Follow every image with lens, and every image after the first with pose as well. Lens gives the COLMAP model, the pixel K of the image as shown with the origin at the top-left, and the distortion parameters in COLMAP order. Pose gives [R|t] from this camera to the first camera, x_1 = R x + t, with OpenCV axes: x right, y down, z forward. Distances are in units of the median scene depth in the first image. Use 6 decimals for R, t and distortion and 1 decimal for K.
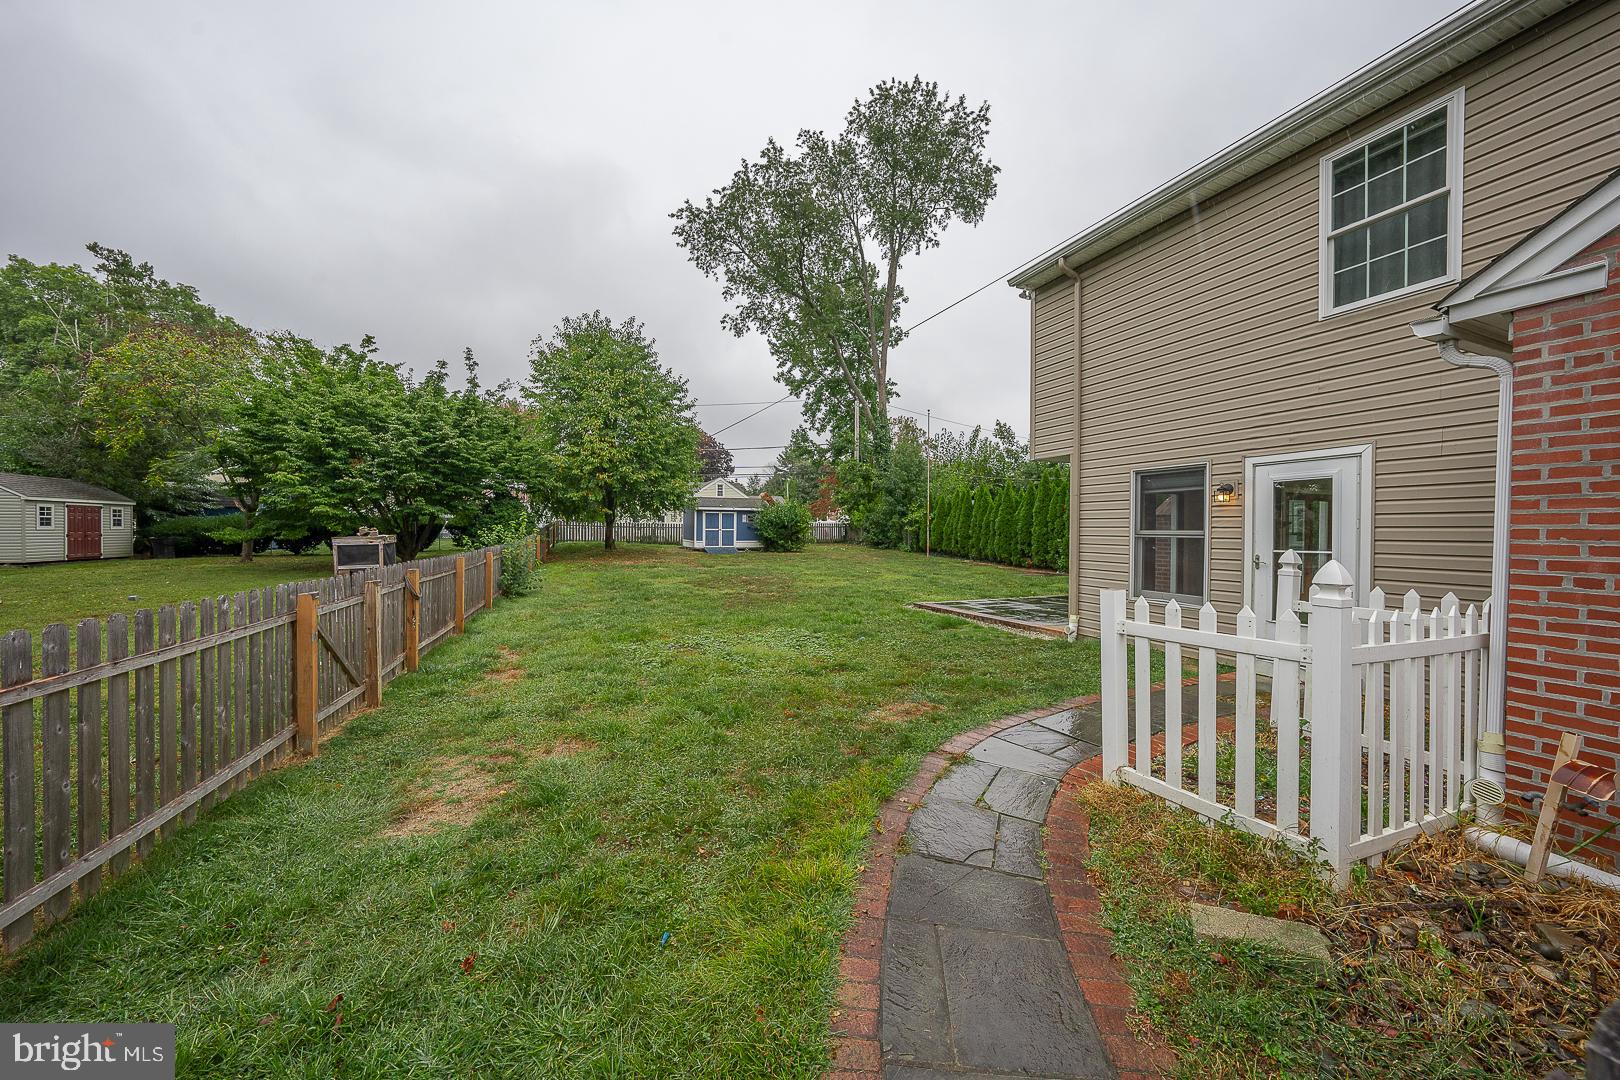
lens RADIAL K [[575.8, 0, 811.1], [0, 575.8, 533.7], [0, 0, 1]] dist [-0.000480, 0.000024]
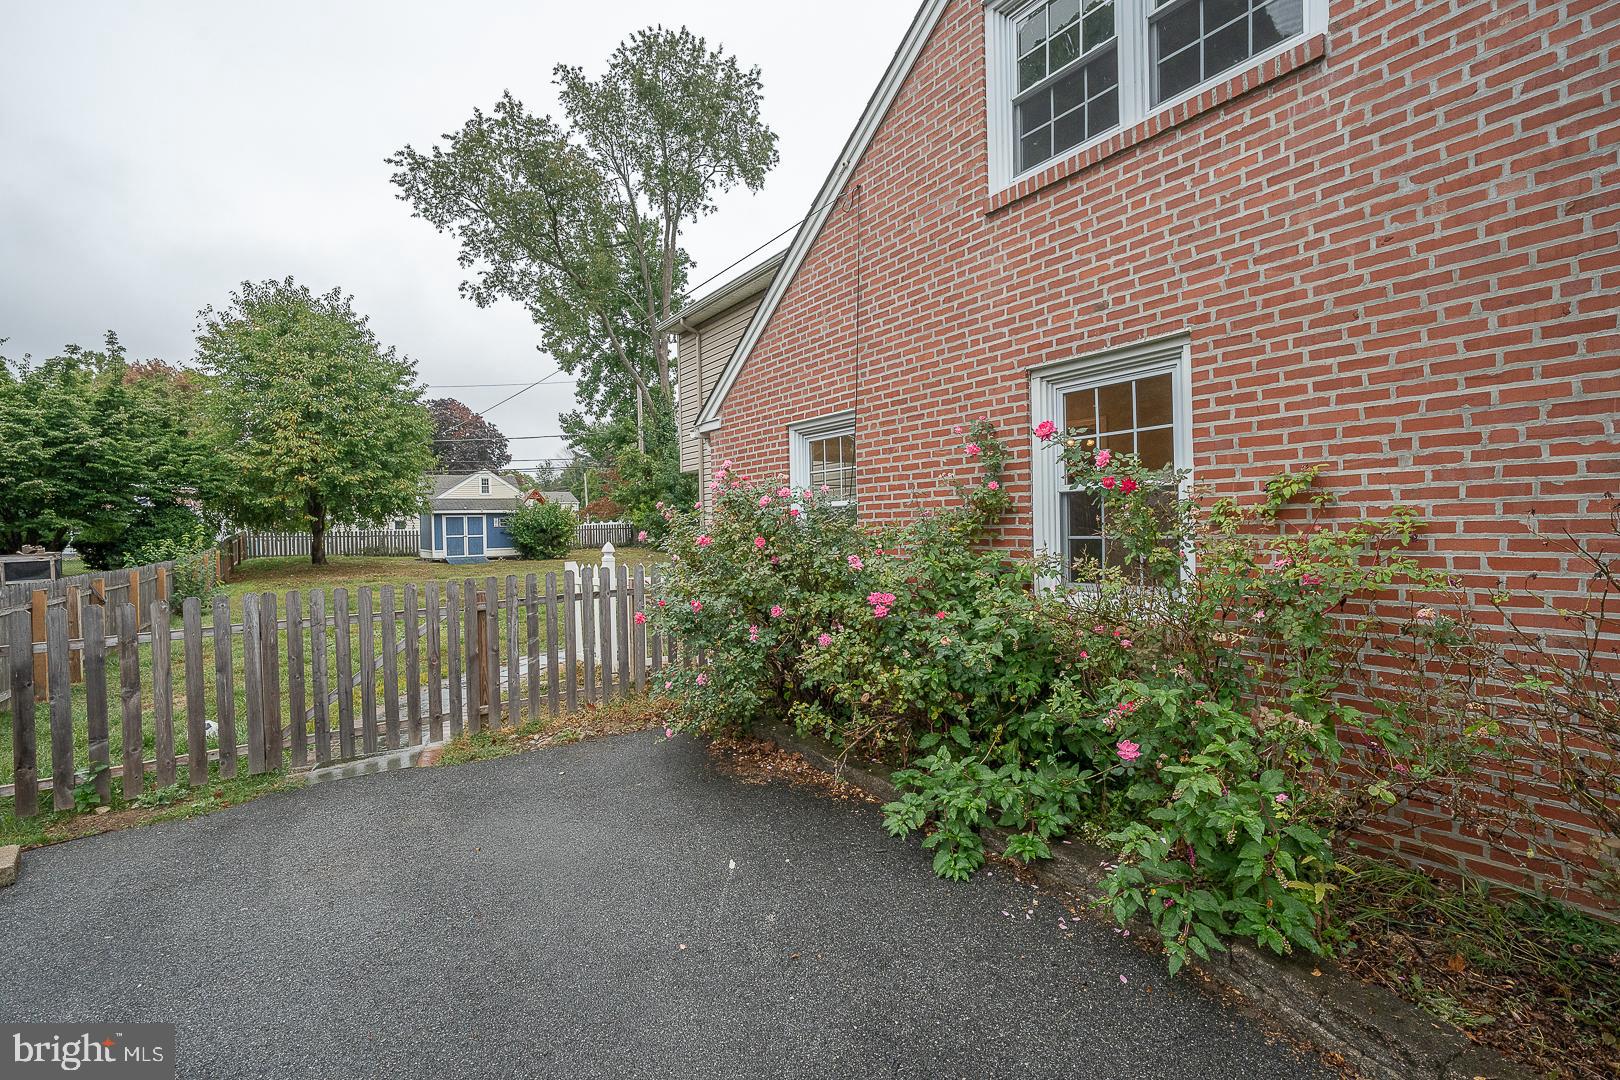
lens RADIAL K [[748.3, 0, 808.4], [0, 748.3, 533.2], [0, 0, 1]] dist [0.000568, 0.012441]
pose [[0.973699, -0.031928, 0.225589, 0.088685], [0.032337, 0.999475, 0.001883, 0.002822], [-0.225531, 0.005461, 0.974221, -0.196440]]
